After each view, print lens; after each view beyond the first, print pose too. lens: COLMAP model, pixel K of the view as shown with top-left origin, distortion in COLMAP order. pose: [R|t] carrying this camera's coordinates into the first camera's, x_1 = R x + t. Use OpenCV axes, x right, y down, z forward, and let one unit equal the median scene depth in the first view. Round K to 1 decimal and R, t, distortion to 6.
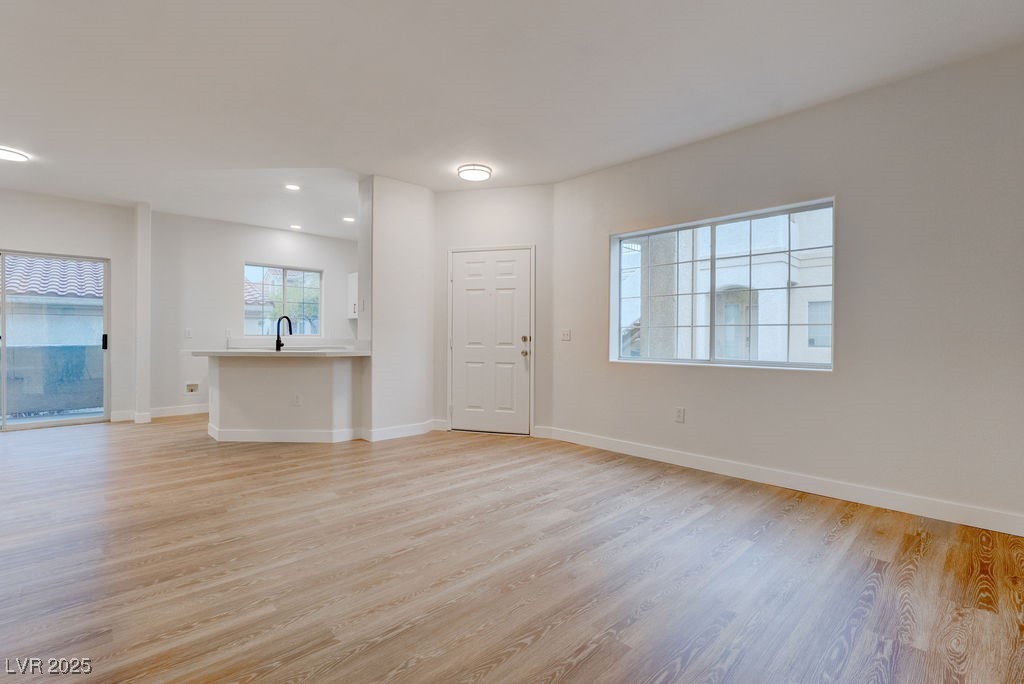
lens RADIAL K [[465.7, 0, 507.2], [0, 465.7, 336.8], [0, 0, 1]] dist [-0.026654, 0.010943]
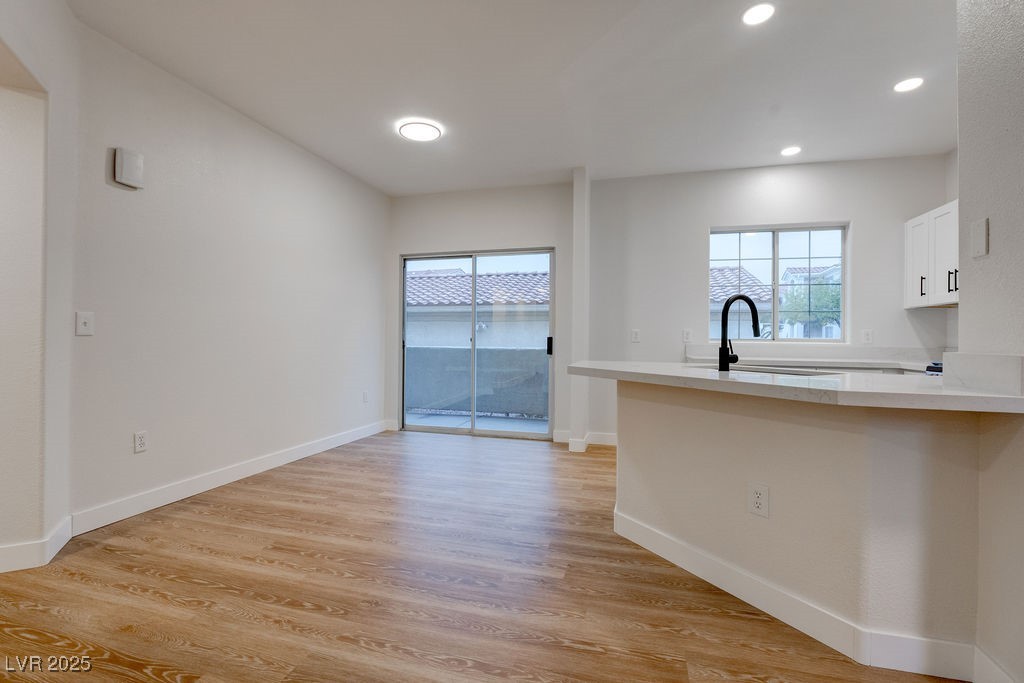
lens RADIAL K [[461.6, 0, 507.0], [0, 461.6, 336.1], [0, 0, 1]] dist [-0.021991, 0.007140]
pose [[0.509902, -0.003855, -0.860224, -0.292181], [-0.007341, 0.999934, -0.008833, 0.001287], [0.860201, 0.010818, 0.509841, 0.796841]]
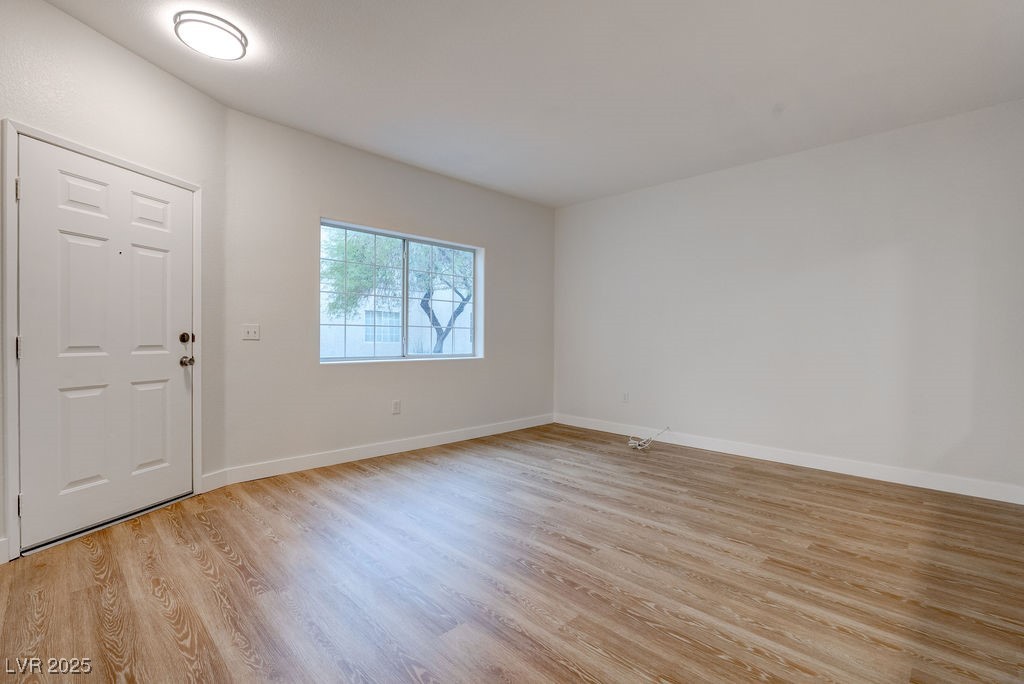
lens RADIAL K [[465.7, 0, 507.2], [0, 465.7, 336.8], [0, 0, 1]] dist [-0.026654, 0.010943]
pose [[-0.019804, -0.004470, 0.999794, -0.804102], [-0.010443, 0.999936, 0.004263, -0.005912], [-0.999749, -0.010357, -0.019850, 0.838853]]
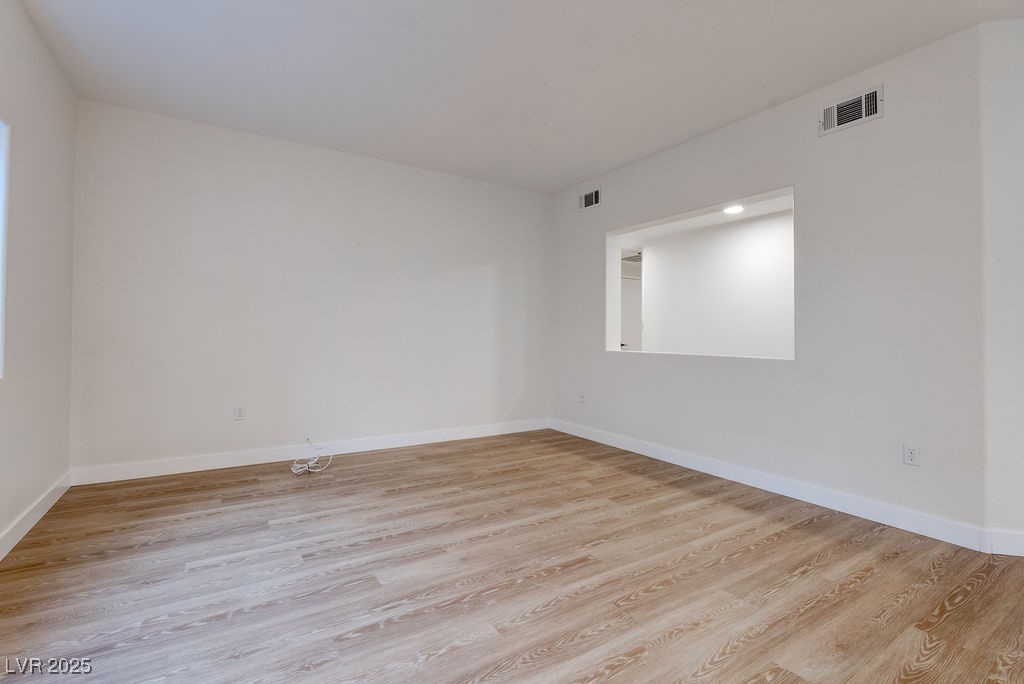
lens RADIAL K [[465.7, 0, 507.2], [0, 465.7, 336.8], [0, 0, 1]] dist [-0.026654, 0.010943]
pose [[-0.979791, -0.014077, 0.199529, -0.152814], [-0.013559, 0.999900, 0.003964, 0.000899], [-0.199565, 0.001178, -0.979884, 1.336157]]
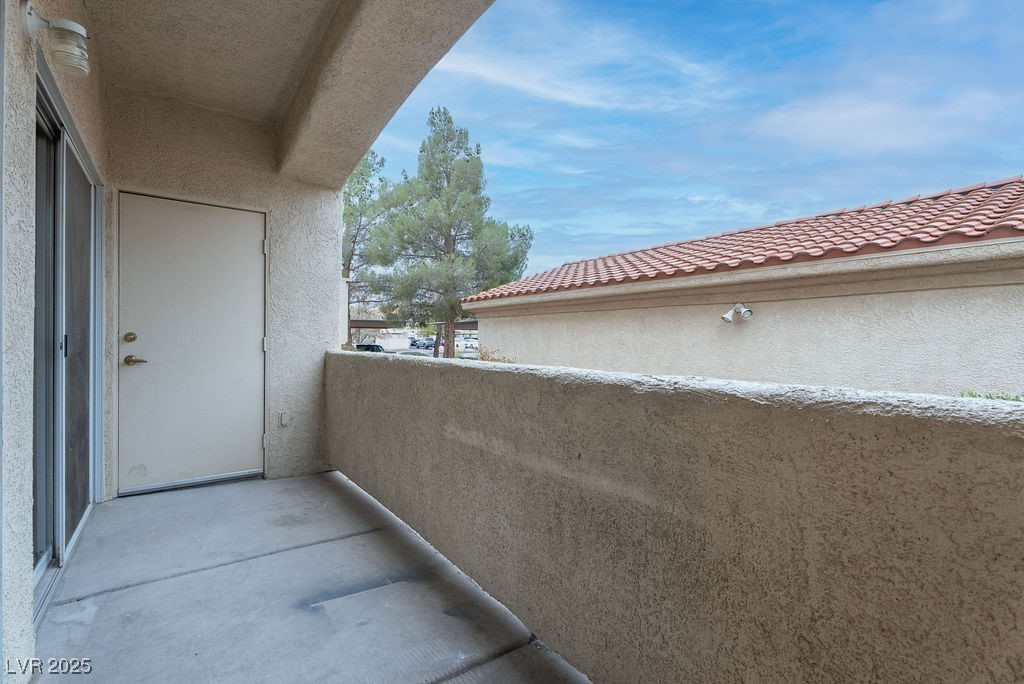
lens RADIAL K [[461.6, 0, 507.0], [0, 461.6, 336.6], [0, 0, 1]] dist [-0.021991, 0.007140]
pose [[-0.129438, -0.004654, -0.991577, -1.472618], [-0.002333, 0.999988, -0.004389, 0.000933], [0.991585, 0.001745, -0.129447, 1.705062]]
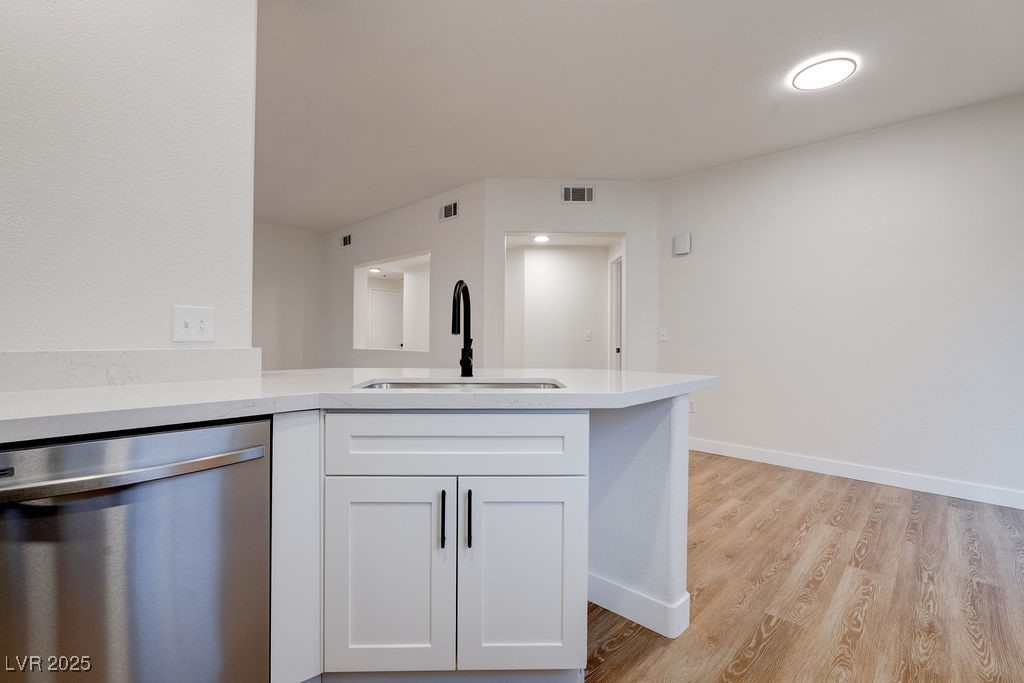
lens RADIAL K [[463.1, 0, 508.0], [0, 463.1, 339.6], [0, 0, 1]] dist [-0.013535, 0.001183]
pose [[-0.998588, -0.011553, -0.051853, -0.690343], [-0.011614, 0.999932, 0.000868, -0.002516], [0.051839, 0.001469, -0.998654, 1.882002]]
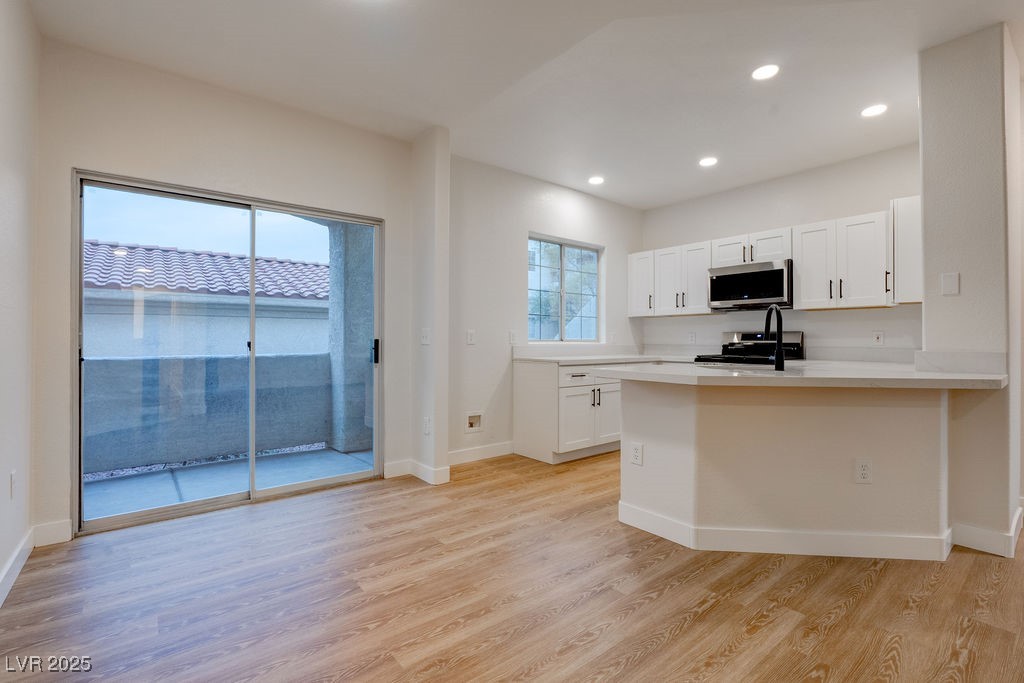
lens RADIAL K [[461.6, 0, 507.0], [0, 461.6, 336.1], [0, 0, 1]] dist [-0.021991, 0.007140]
pose [[0.996292, -0.002598, -0.085999, -1.029964], [0.001866, 0.999961, -0.008591, -0.007243], [0.086018, 0.008399, 0.996258, 0.619603]]
